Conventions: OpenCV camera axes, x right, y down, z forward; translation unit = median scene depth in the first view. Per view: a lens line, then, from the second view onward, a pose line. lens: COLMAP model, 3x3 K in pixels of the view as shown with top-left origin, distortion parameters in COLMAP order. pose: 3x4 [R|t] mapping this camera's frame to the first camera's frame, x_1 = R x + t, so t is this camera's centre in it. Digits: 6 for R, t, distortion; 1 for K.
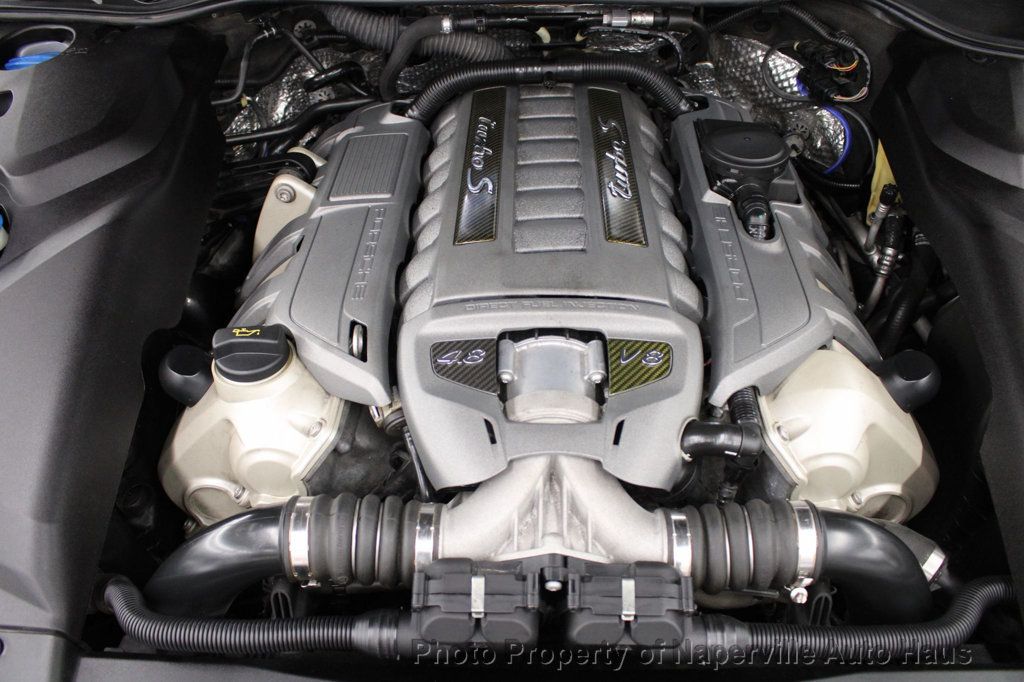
lens RADIAL K [[876.3, 0, 512.0], [0, 876.3, 341.0], [0, 0, 1]] dist [-0.173578, 0.158732]
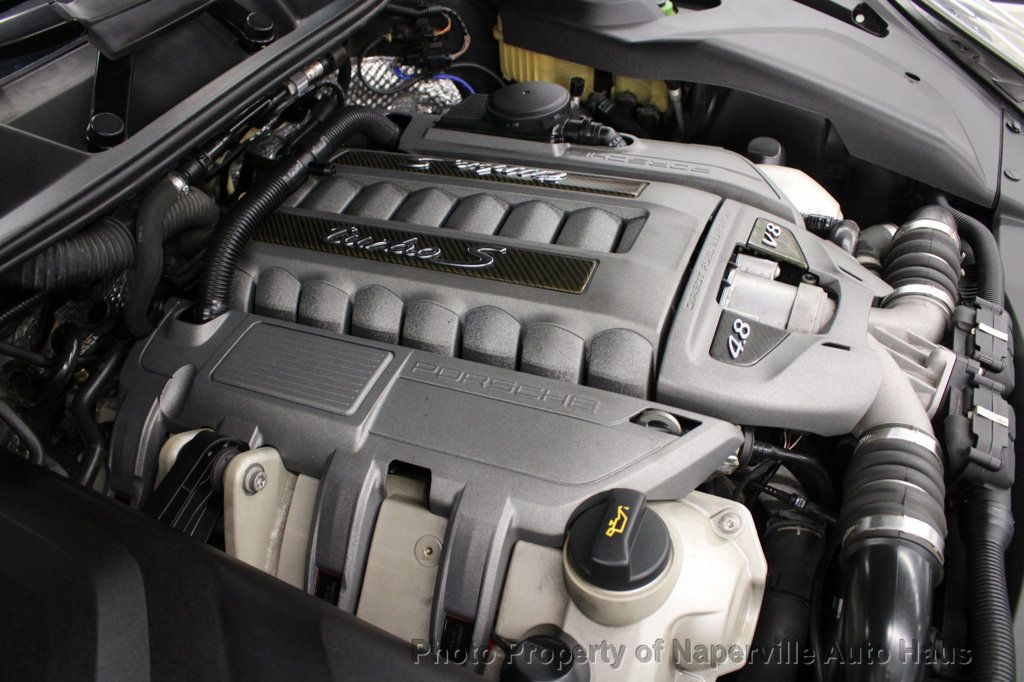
lens RADIAL K [[876.3, 0, 512.0], [0, 876.3, 341.0], [0, 0, 1]] dist [-0.173578, 0.158732]
pose [[0.373309, -0.612499, 0.696768, -0.559701], [0.677616, 0.693002, 0.246141, -0.261390], [-0.633623, 0.380254, 0.673743, 0.376831]]
